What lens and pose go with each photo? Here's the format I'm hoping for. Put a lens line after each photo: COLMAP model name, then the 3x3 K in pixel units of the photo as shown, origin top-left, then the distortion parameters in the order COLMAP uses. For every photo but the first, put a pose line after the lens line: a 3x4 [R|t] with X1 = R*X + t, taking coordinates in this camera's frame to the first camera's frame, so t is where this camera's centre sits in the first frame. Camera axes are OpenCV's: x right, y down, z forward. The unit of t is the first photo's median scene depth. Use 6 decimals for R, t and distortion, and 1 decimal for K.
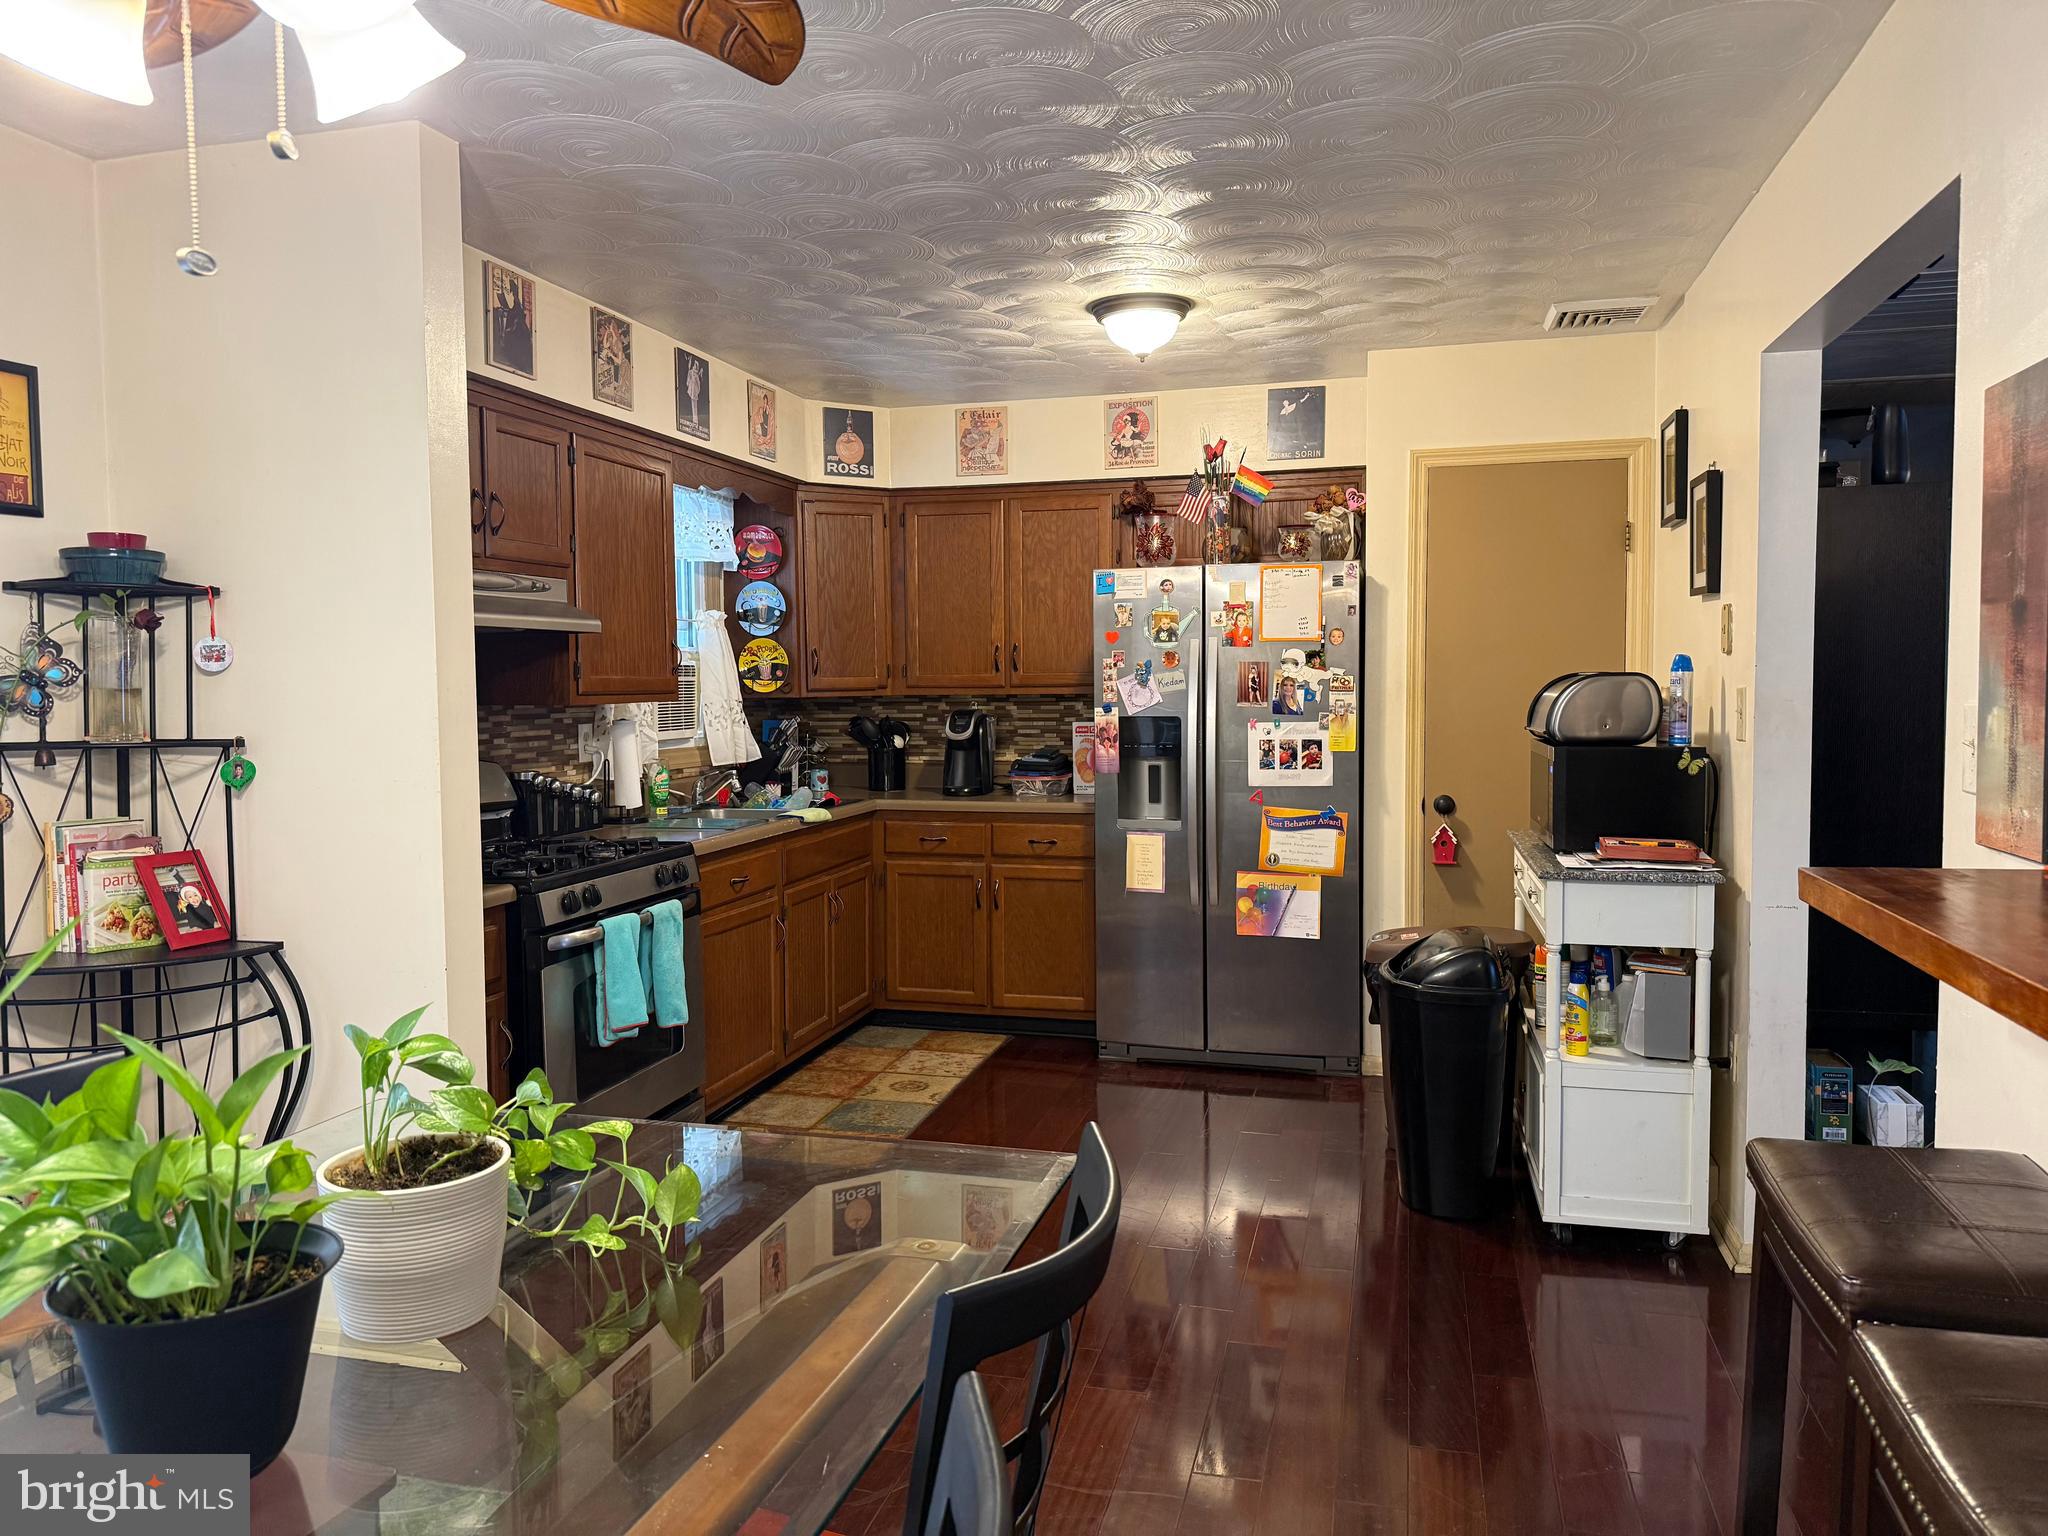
lens RADIAL K [[1411.7, 0, 1033.5], [0, 1411.7, 764.8], [0, 0, 1]] dist [0.095876, -0.135629]
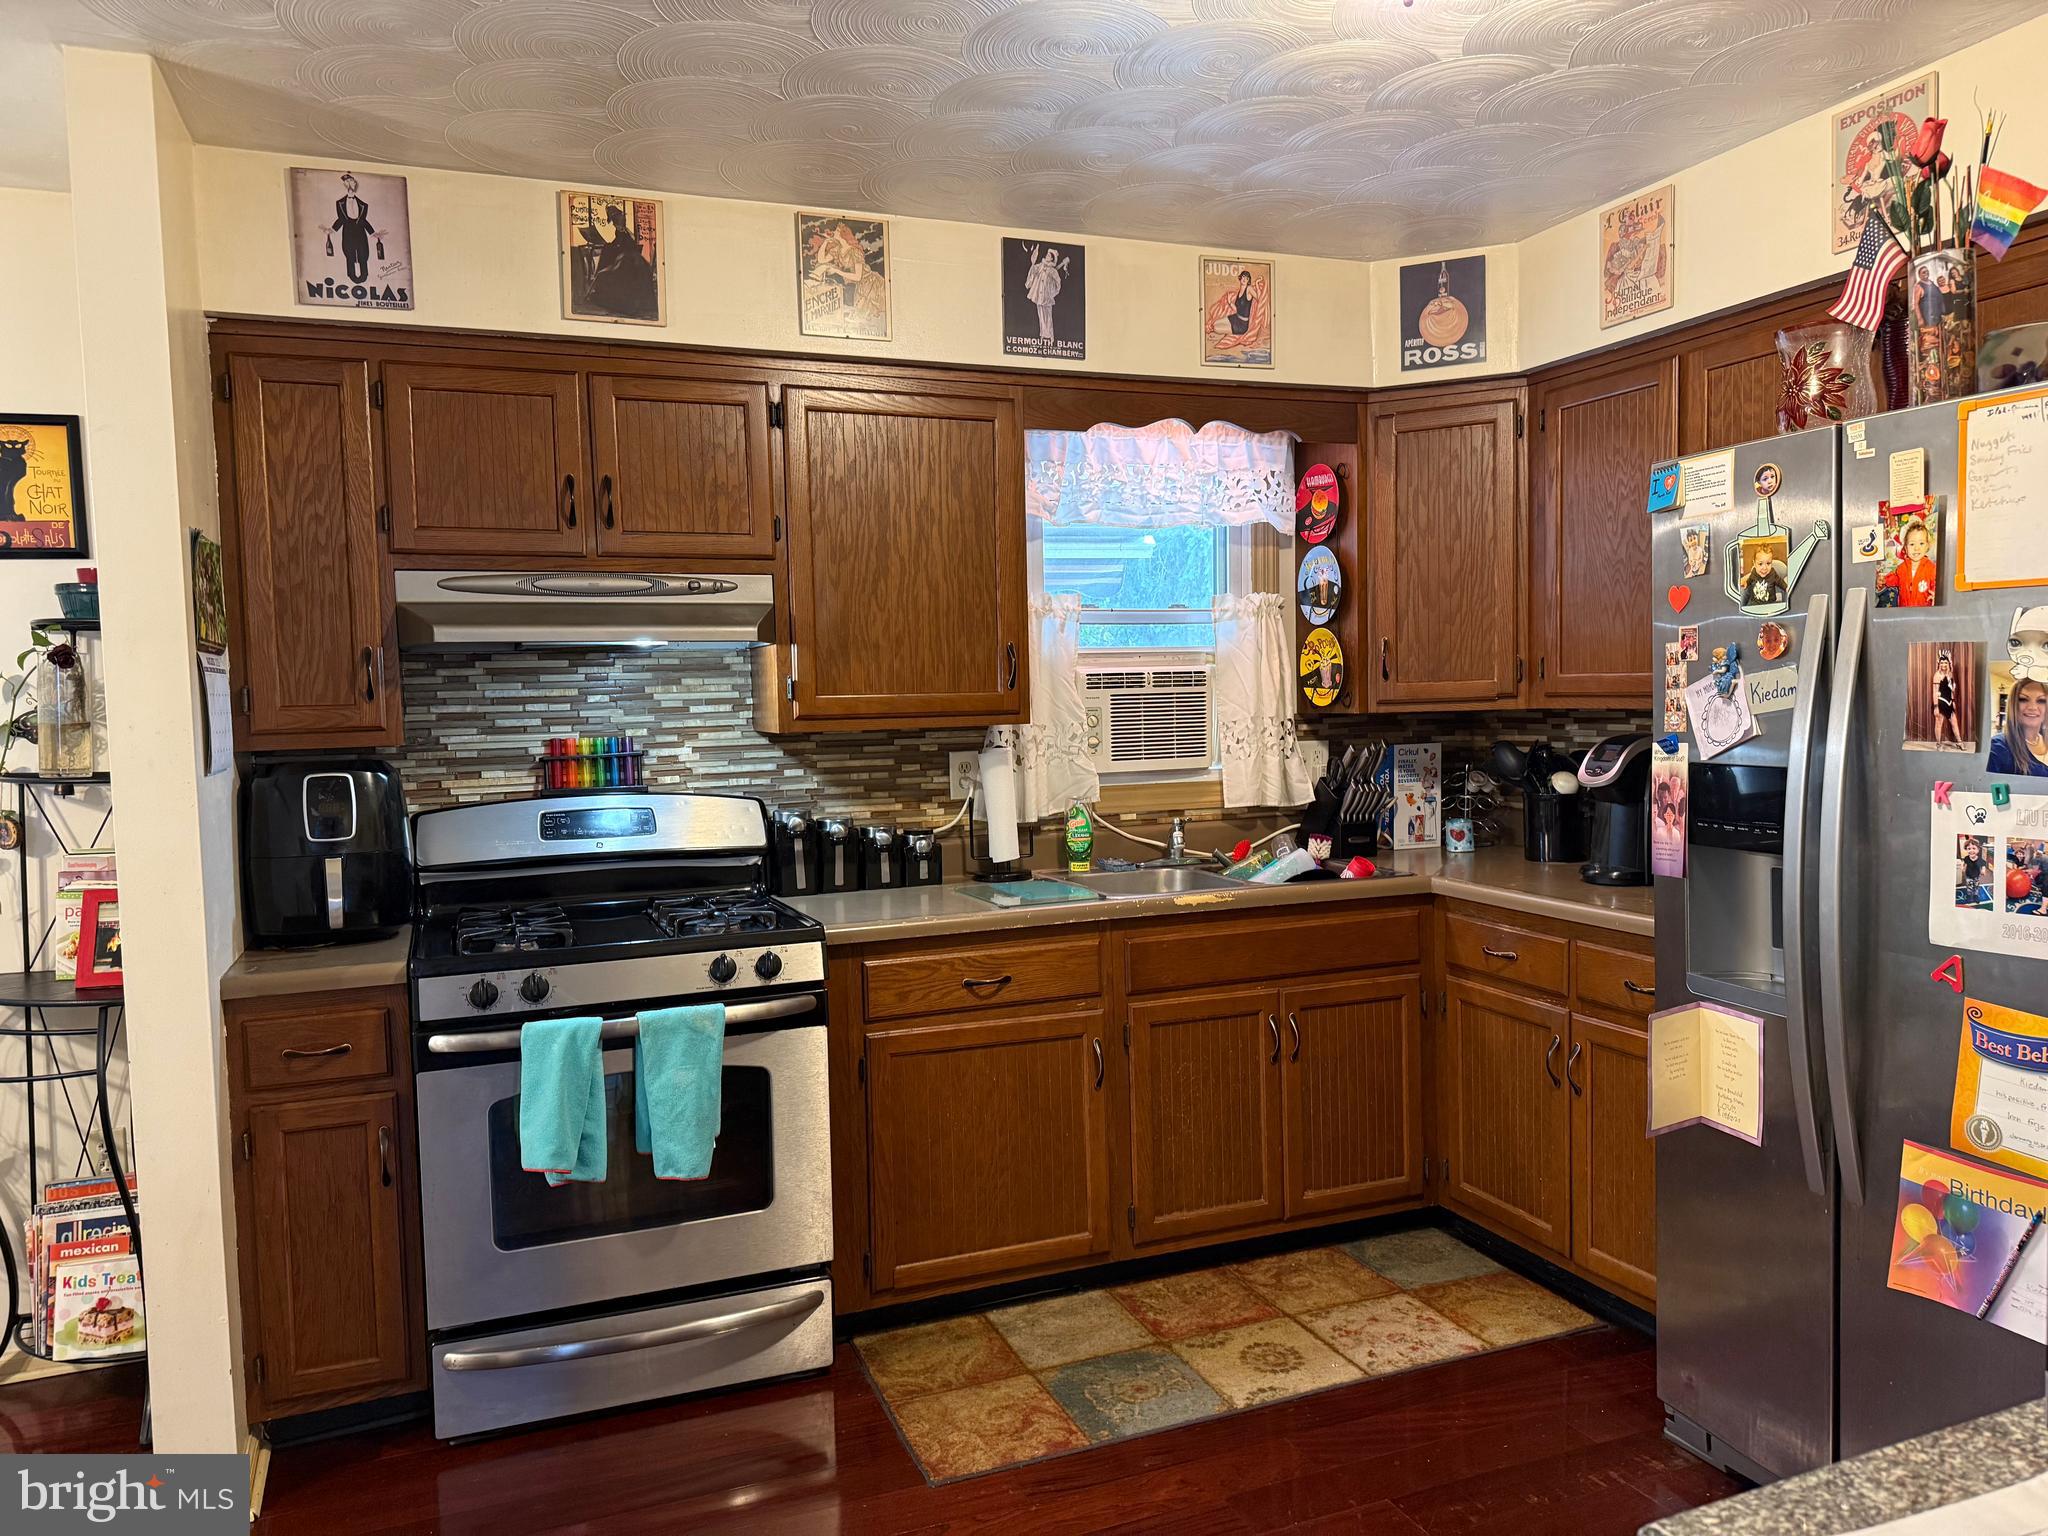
lens RADIAL K [[1431.2, 0, 1024.5], [0, 1431.2, 778.8], [0, 0, 1]] dist [0.122707, -0.168277]
pose [[0.590075, 0.044187, -0.806138, 0.334230], [-0.030518, 0.999008, 0.032421, -0.038385], [0.806771, 0.005471, 0.590839, 0.527893]]
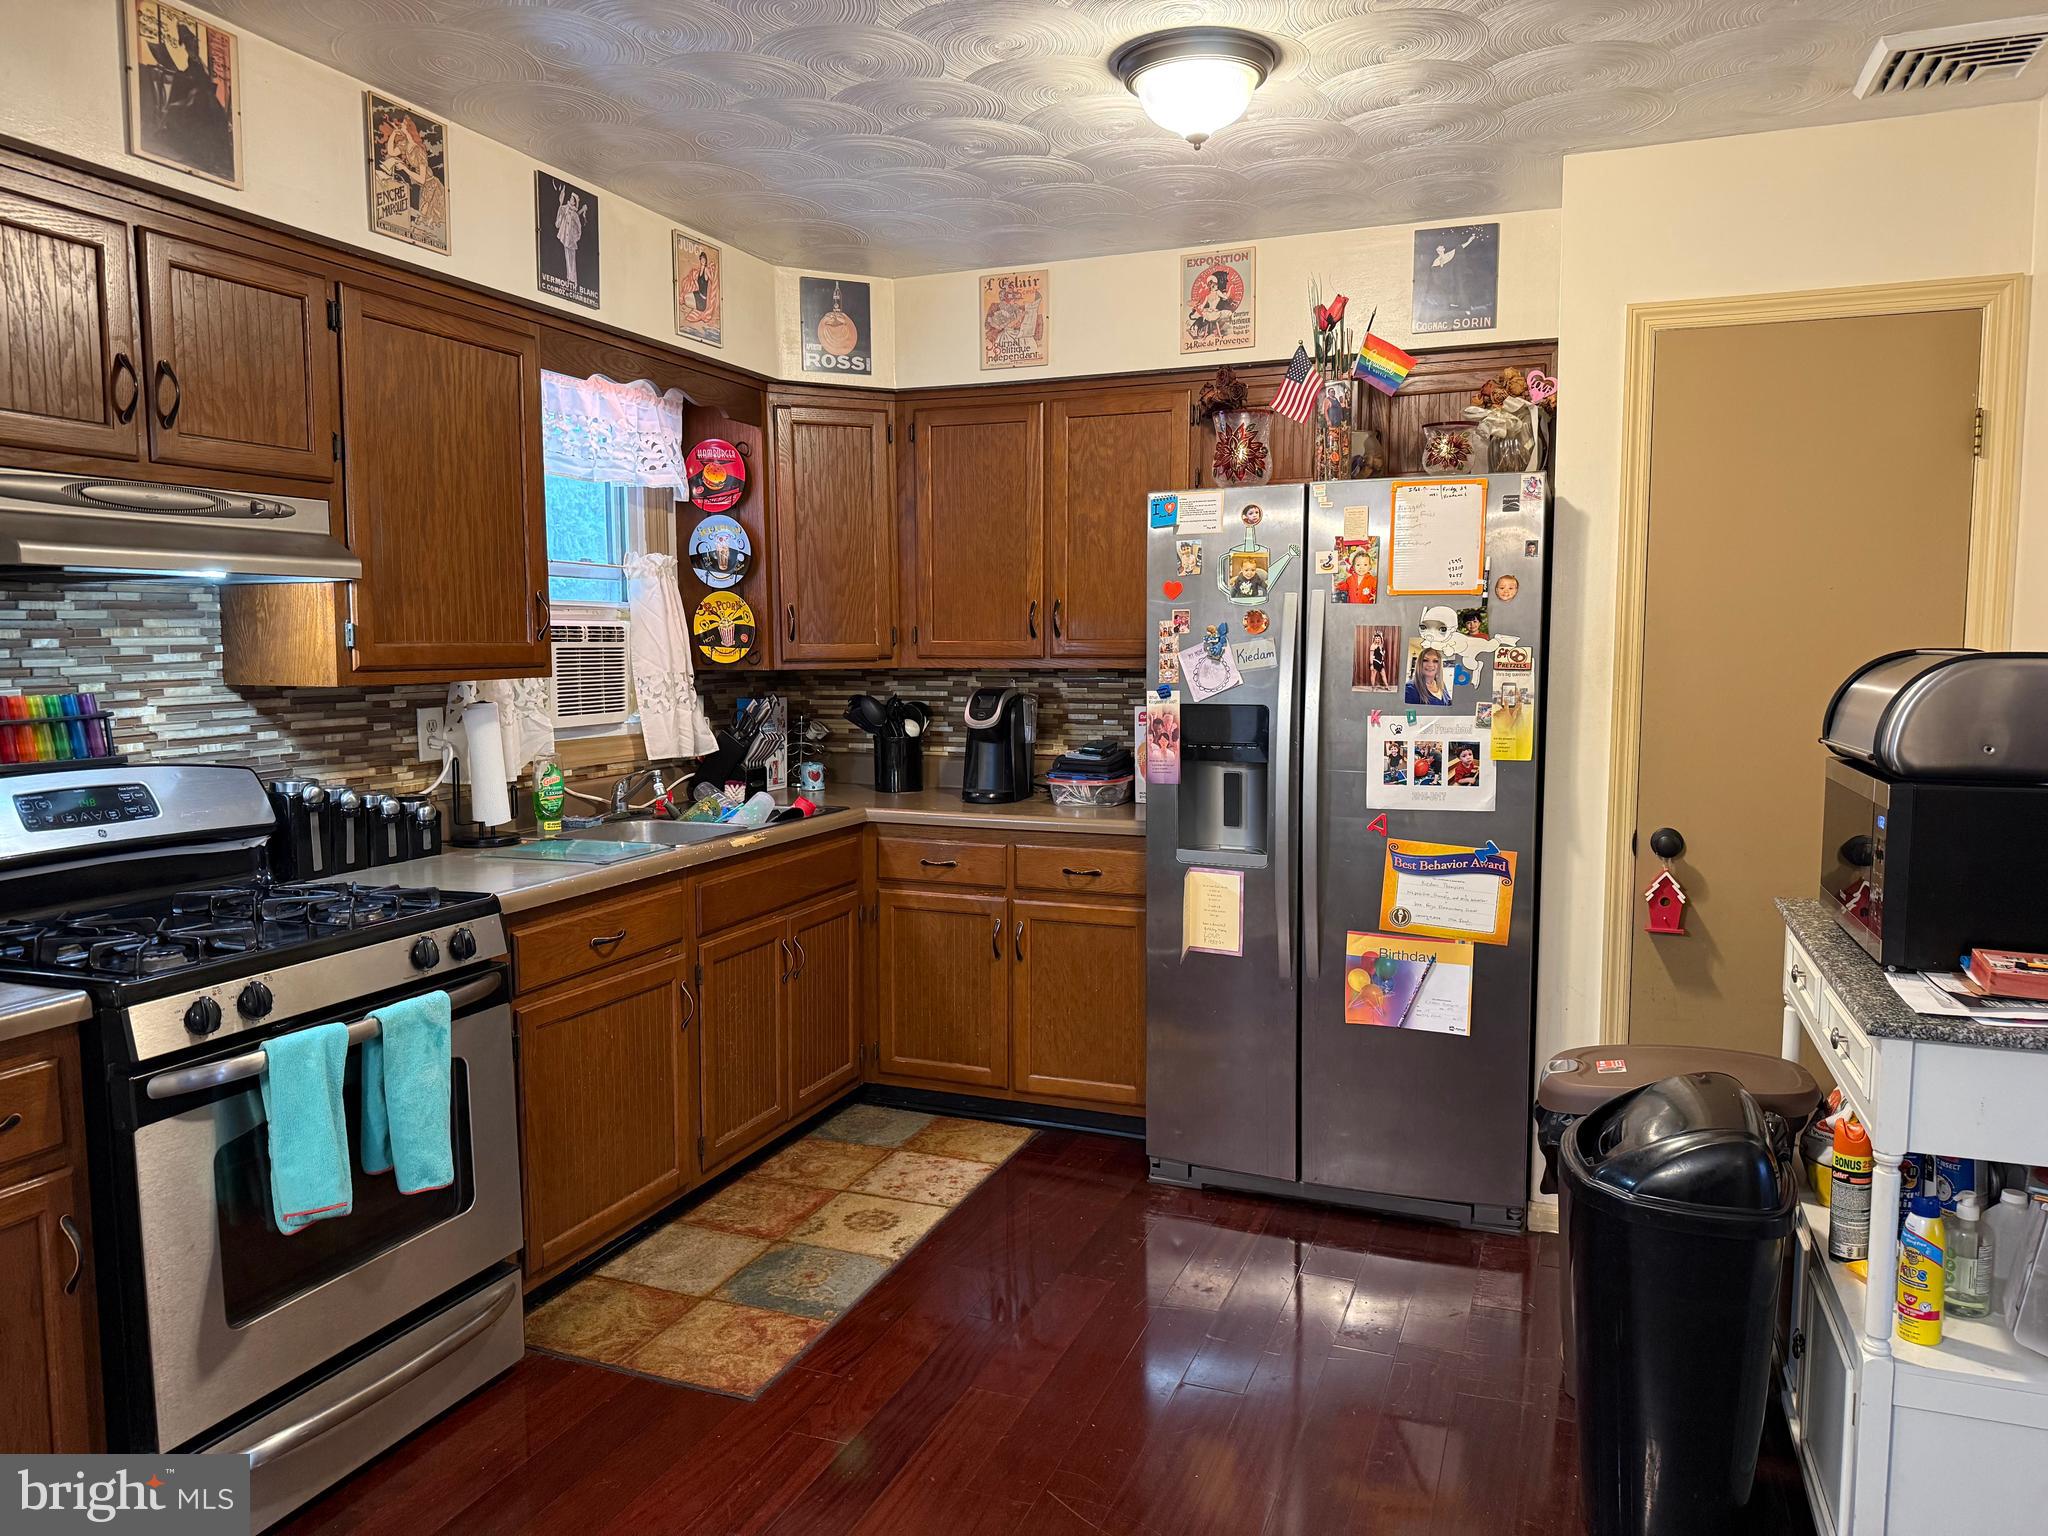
lens RADIAL K [[1431.2, 0, 1024.5], [0, 1431.2, 778.8], [0, 0, 1]] dist [0.122707, -0.168277]
pose [[0.992678, 0.016895, -0.119602, 0.070233], [-0.012352, 0.999177, 0.038626, -0.023854], [0.120156, -0.036866, 0.992070, 0.287439]]
